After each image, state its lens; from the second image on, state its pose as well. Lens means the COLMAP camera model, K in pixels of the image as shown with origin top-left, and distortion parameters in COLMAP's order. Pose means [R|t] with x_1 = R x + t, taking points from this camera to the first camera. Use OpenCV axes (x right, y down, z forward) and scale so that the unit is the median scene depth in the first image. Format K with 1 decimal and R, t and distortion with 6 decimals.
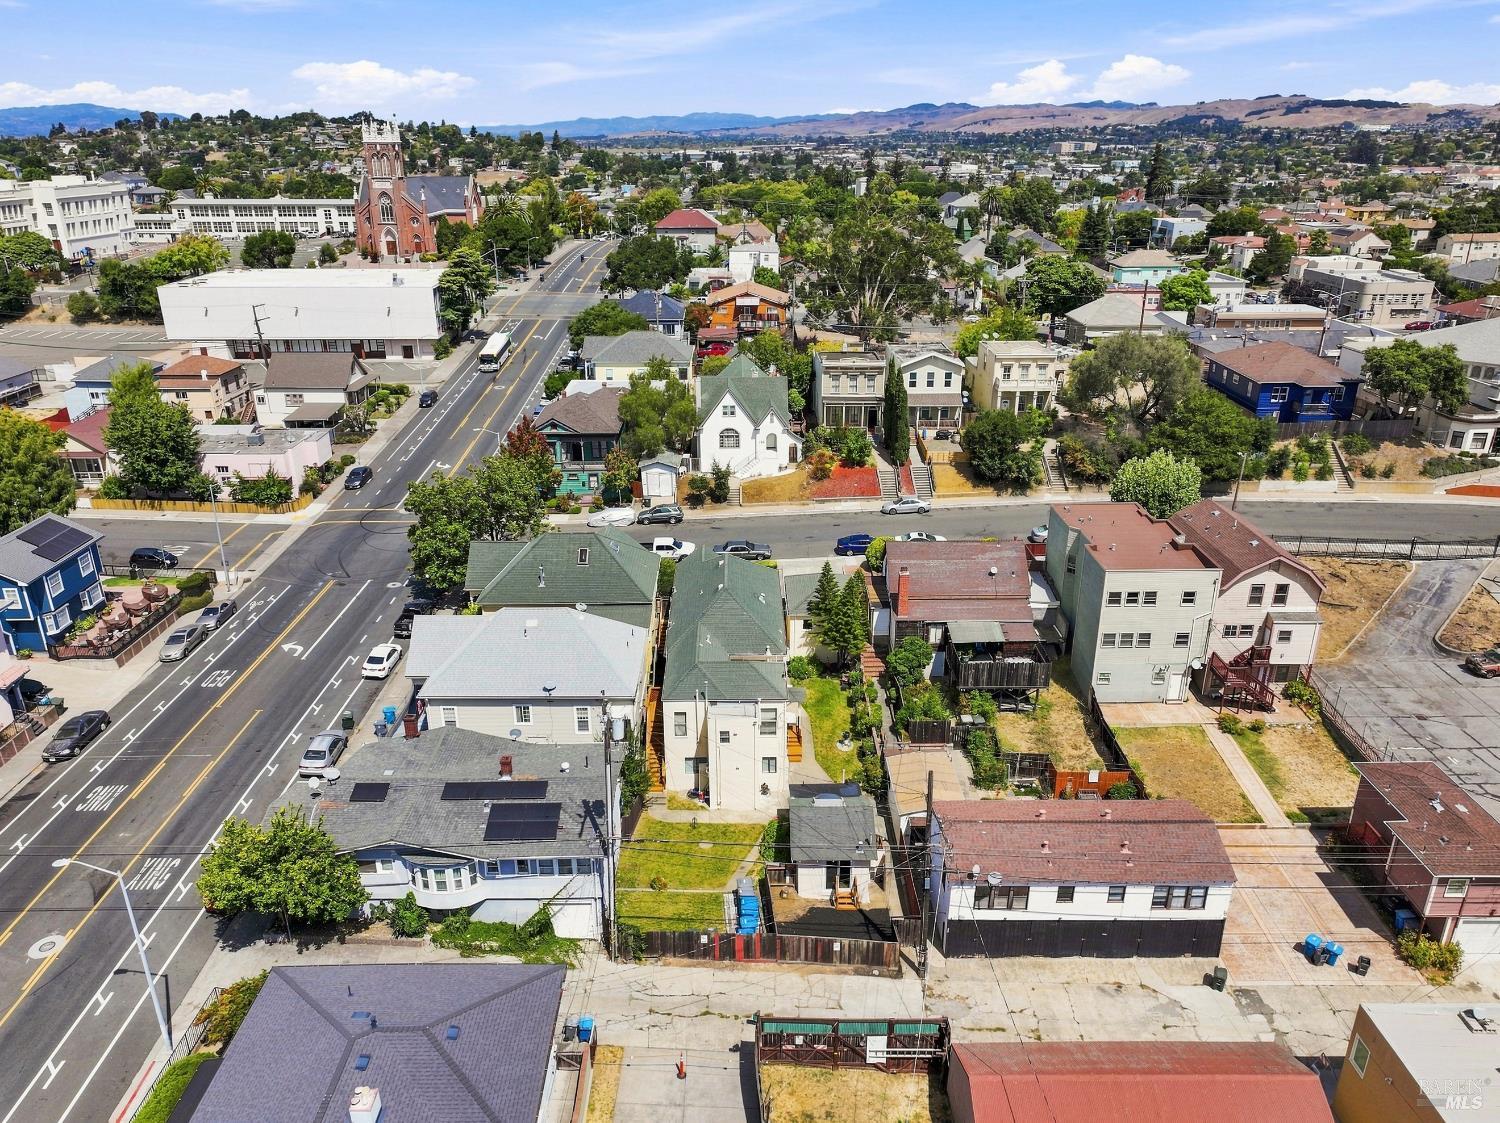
lens RADIAL K [[1052.2, 0, 750.0], [0, 1052.2, 561.5], [0, 0, 1]] dist [0.000880, 0.011578]
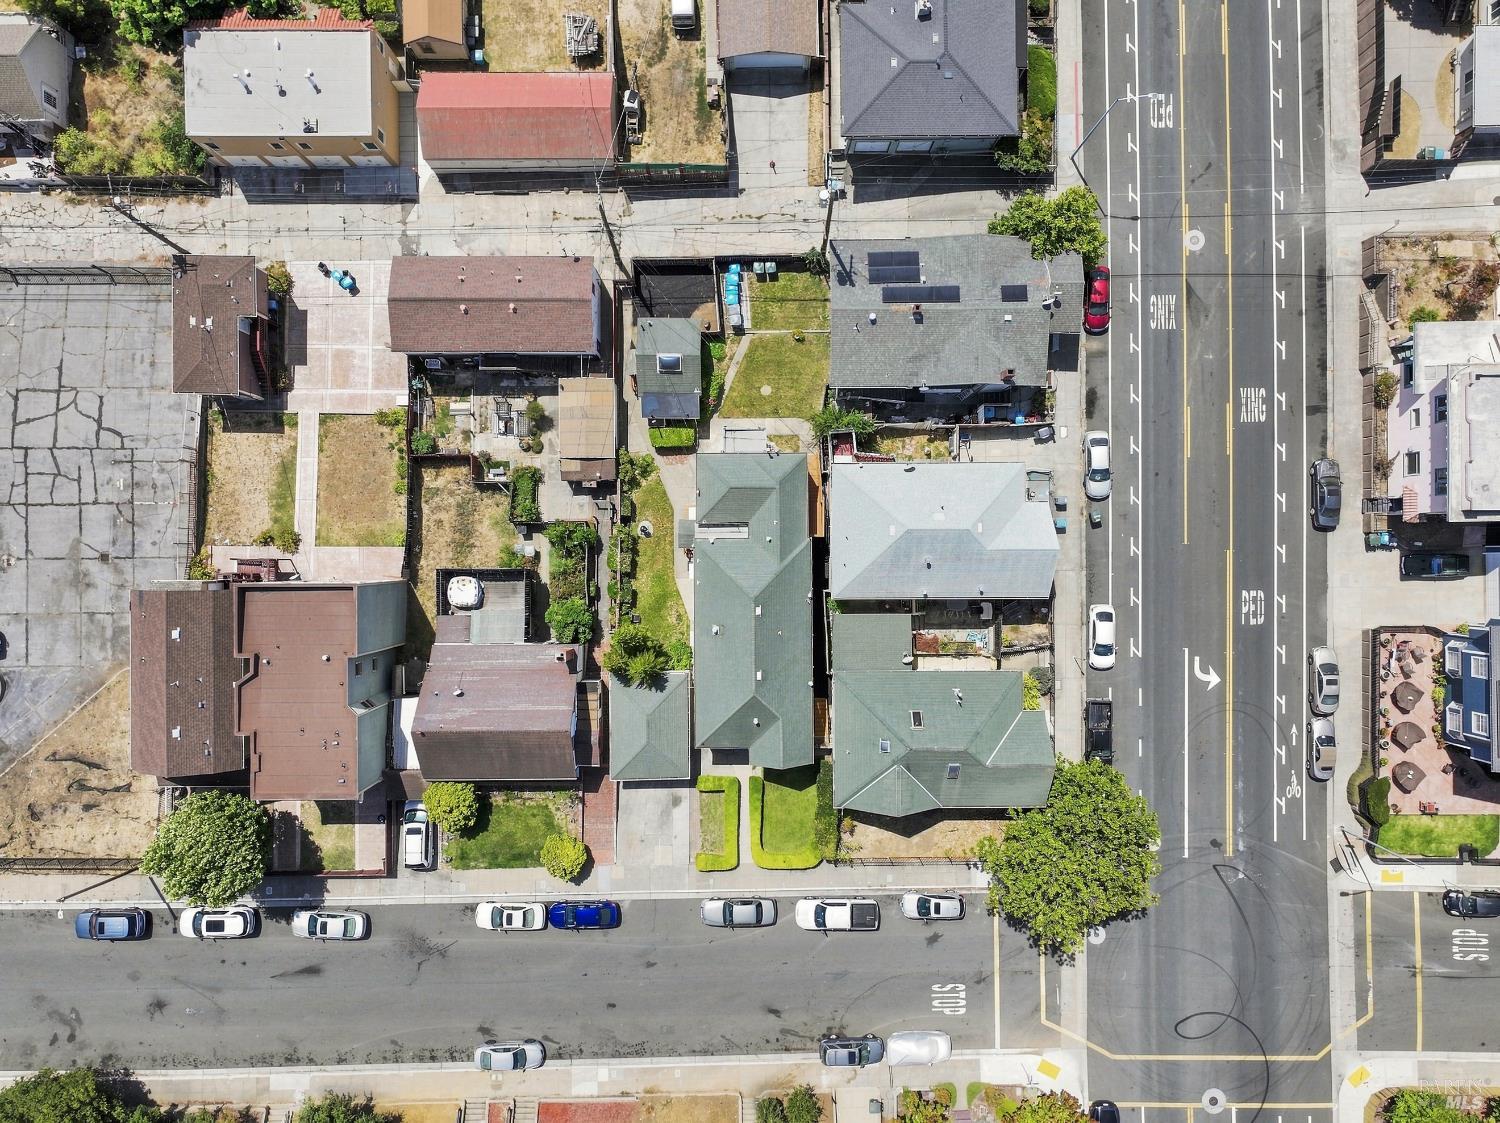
lens RADIAL K [[1052.2, 0, 750.0], [0, 1052.2, 561.5], [0, 0, 1]] dist [0.000880, 0.011578]
pose [[-0.999986, -0.004042, 0.003413, -0.015958], [0.004682, -0.375650, 0.926750, -0.571997], [-0.002464, 0.926753, 0.375664, 0.405283]]
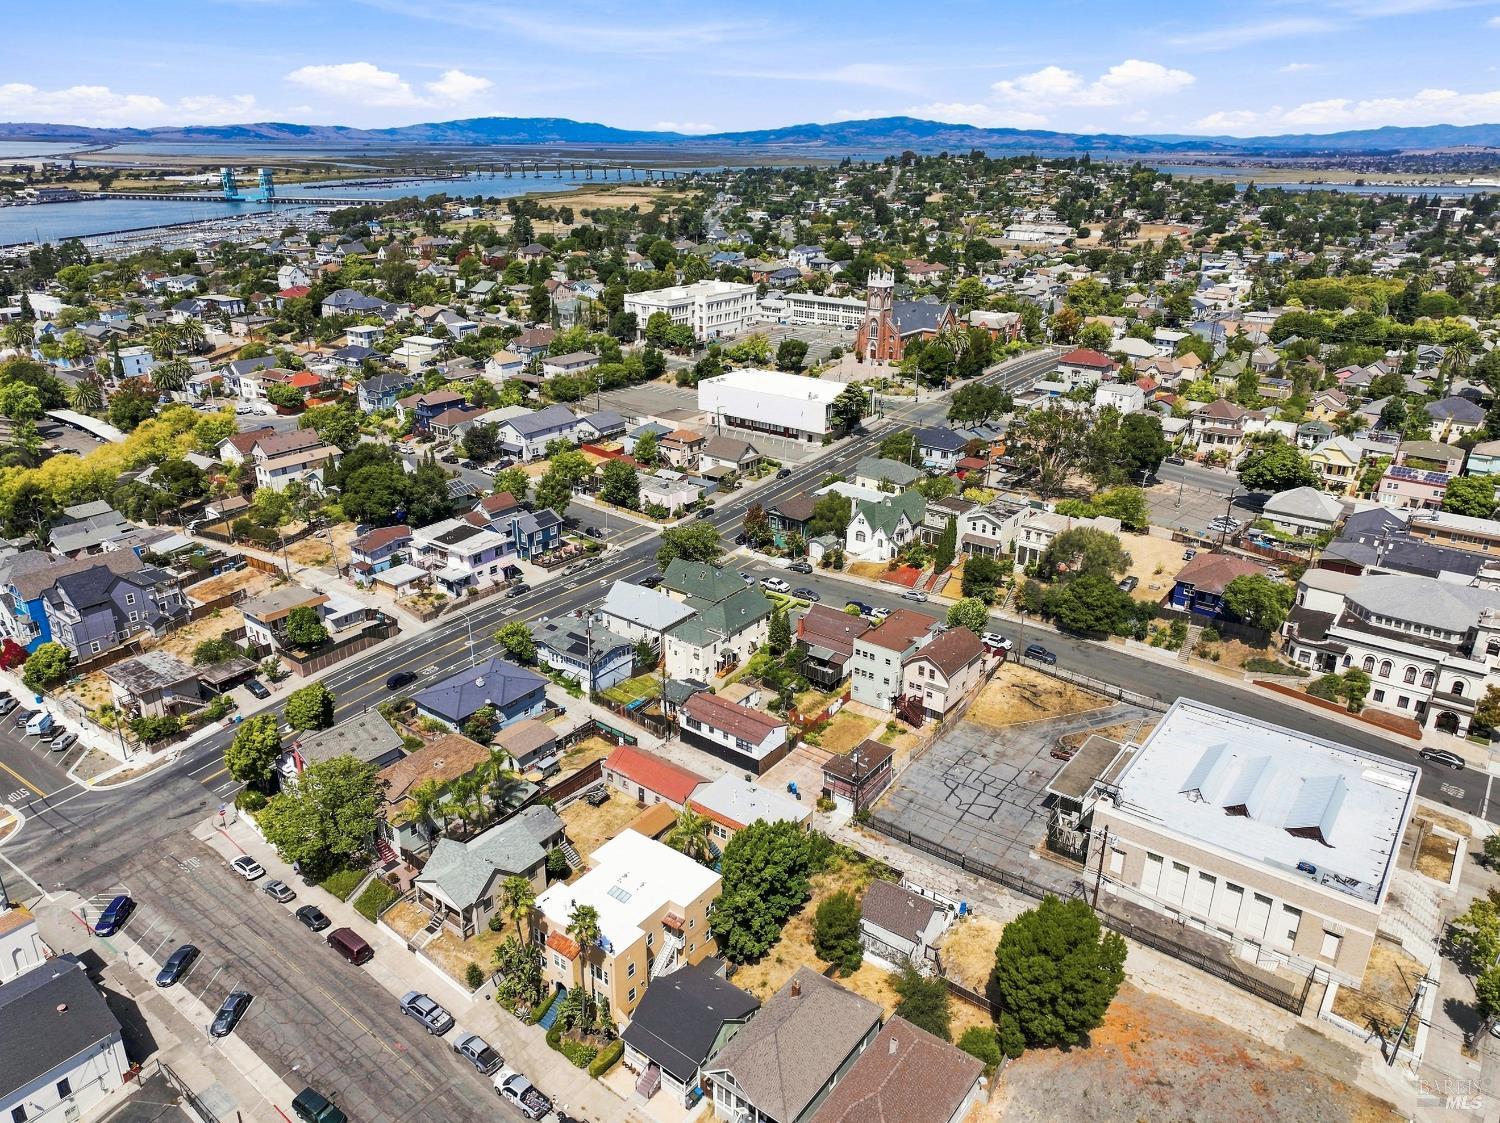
lens RADIAL K [[1052.2, 0, 750.0], [0, 1052.2, 561.5], [0, 0, 1]] dist [0.000880, 0.011578]
pose [[0.791719, 0.236990, -0.563042, 0.892153], [-0.240487, 0.968171, 0.069354, -0.160901], [0.561558, 0.080496, 0.823513, -0.613727]]
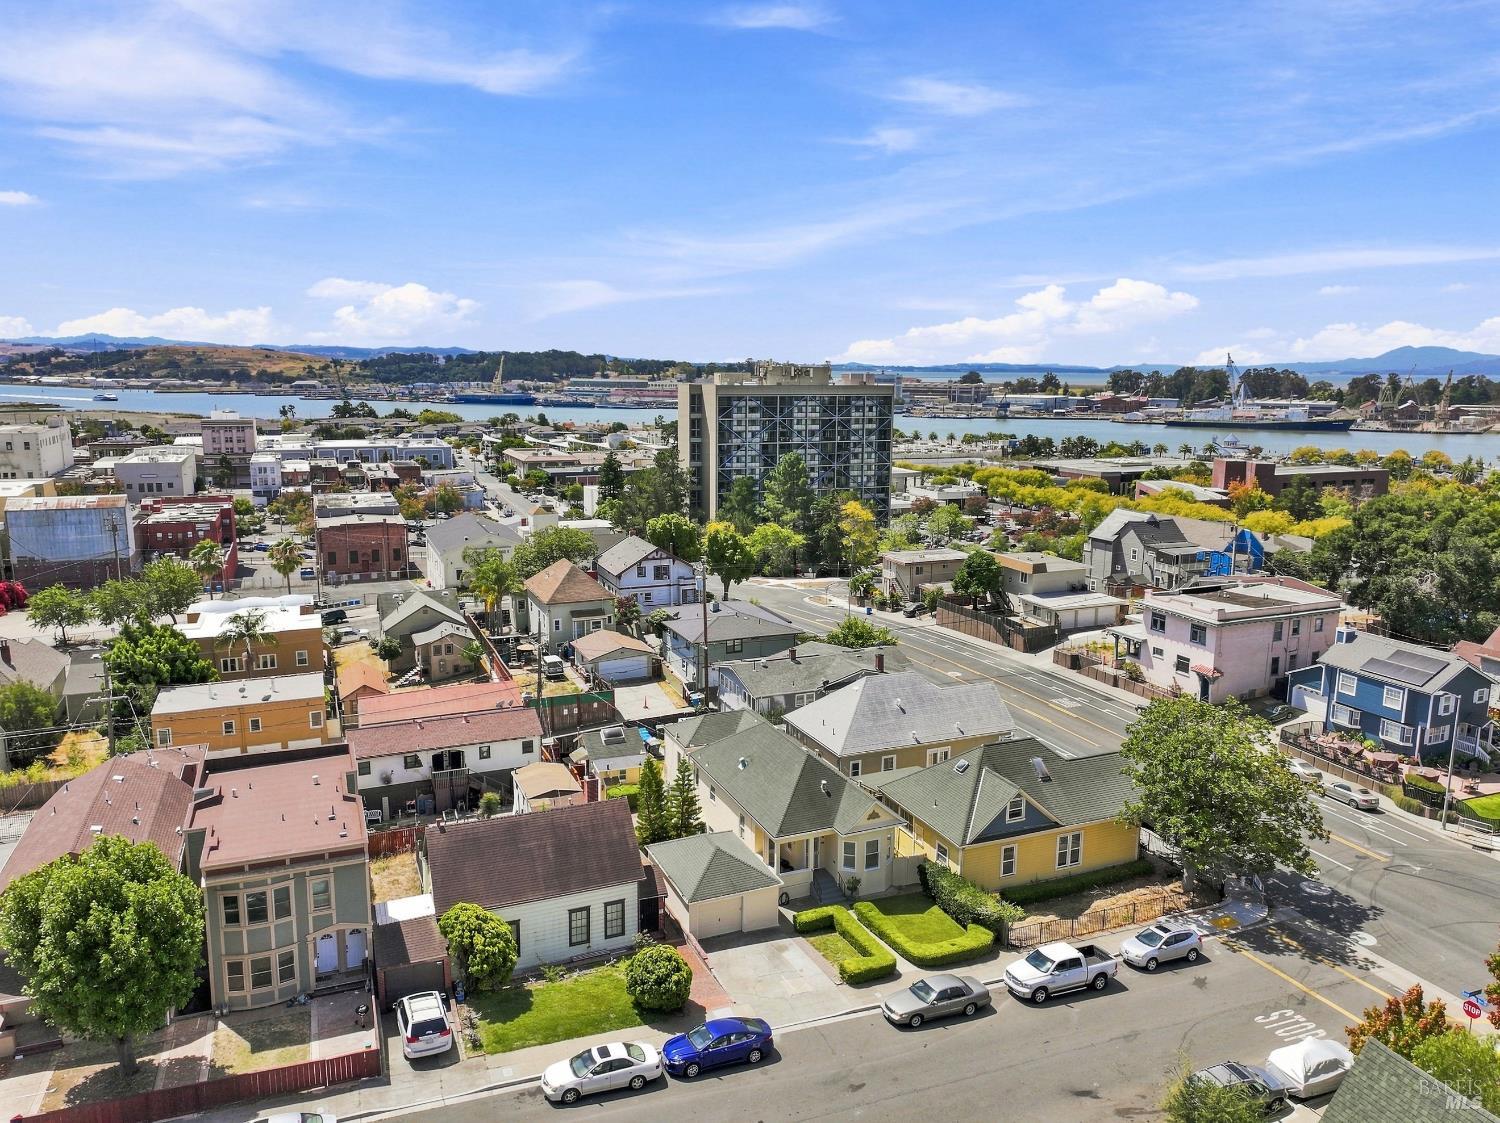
lens RADIAL K [[1052.2, 0, 750.0], [0, 1052.2, 561.5], [0, 0, 1]] dist [0.000880, 0.011578]
pose [[-0.923346, 0.063374, -0.378704, 0.233353], [-0.151502, 0.846134, 0.510983, -0.395704], [0.352817, 0.529188, -0.771673, 1.111913]]
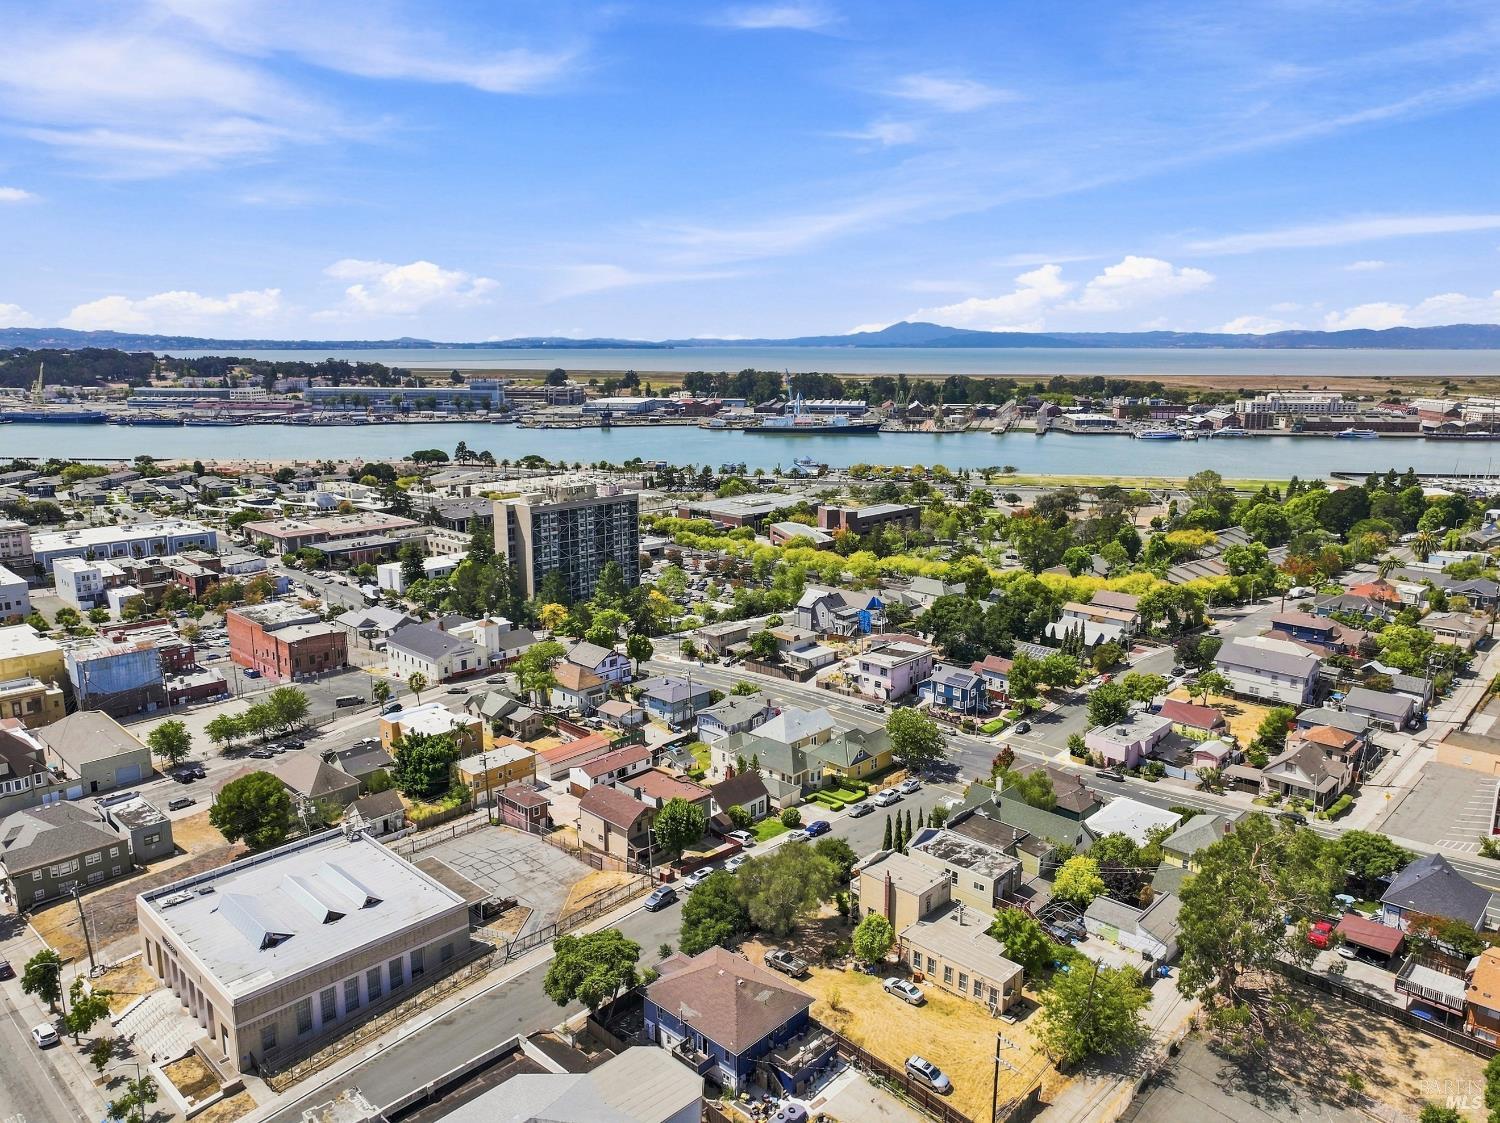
lens RADIAL K [[1052.2, 0, 750.0], [0, 1052.2, 561.5], [0, 0, 1]] dist [0.000880, 0.011578]
pose [[-0.695829, 0.145718, -0.703270, 1.194306], [-0.272749, 0.852229, 0.446445, -1.007605], [0.664402, 0.502466, -0.553262, 1.474751]]
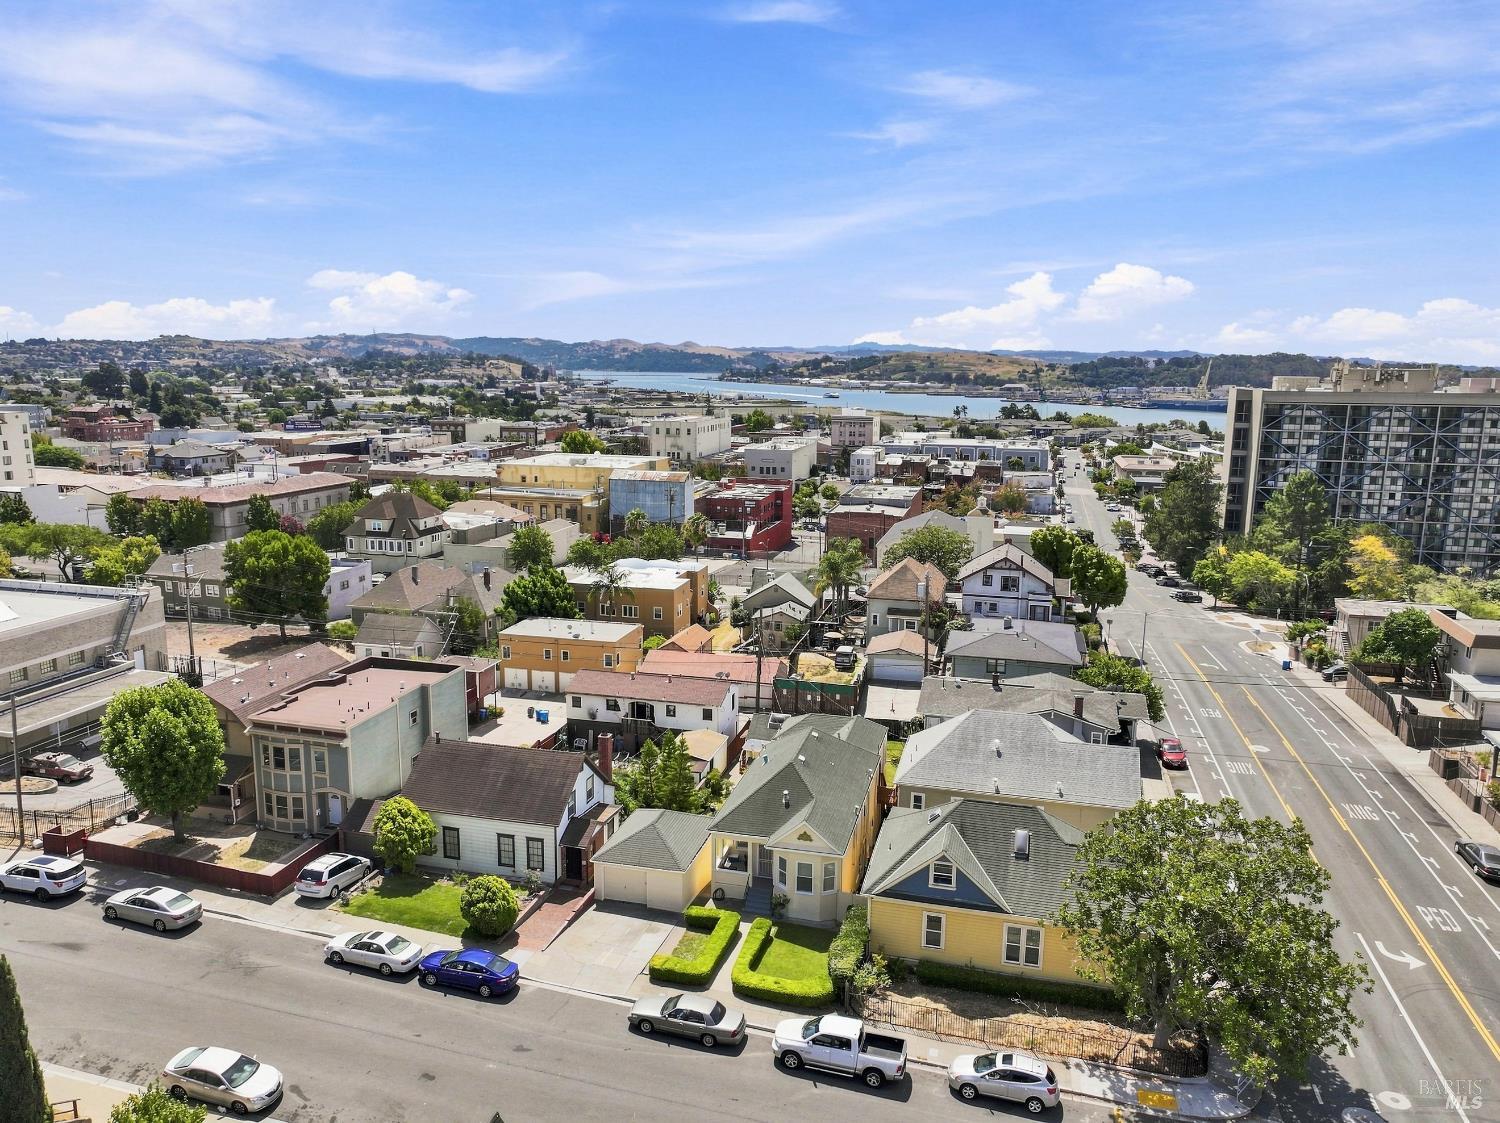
lens RADIAL K [[1052.2, 0, 750.0], [0, 1052.2, 561.5], [0, 0, 1]] dist [0.000880, 0.011578]
pose [[-0.965856, -0.056745, 0.252789, -0.134071], [0.088736, 0.844249, 0.528554, -0.405092], [-0.243410, 0.532938, -0.810388, 1.137307]]
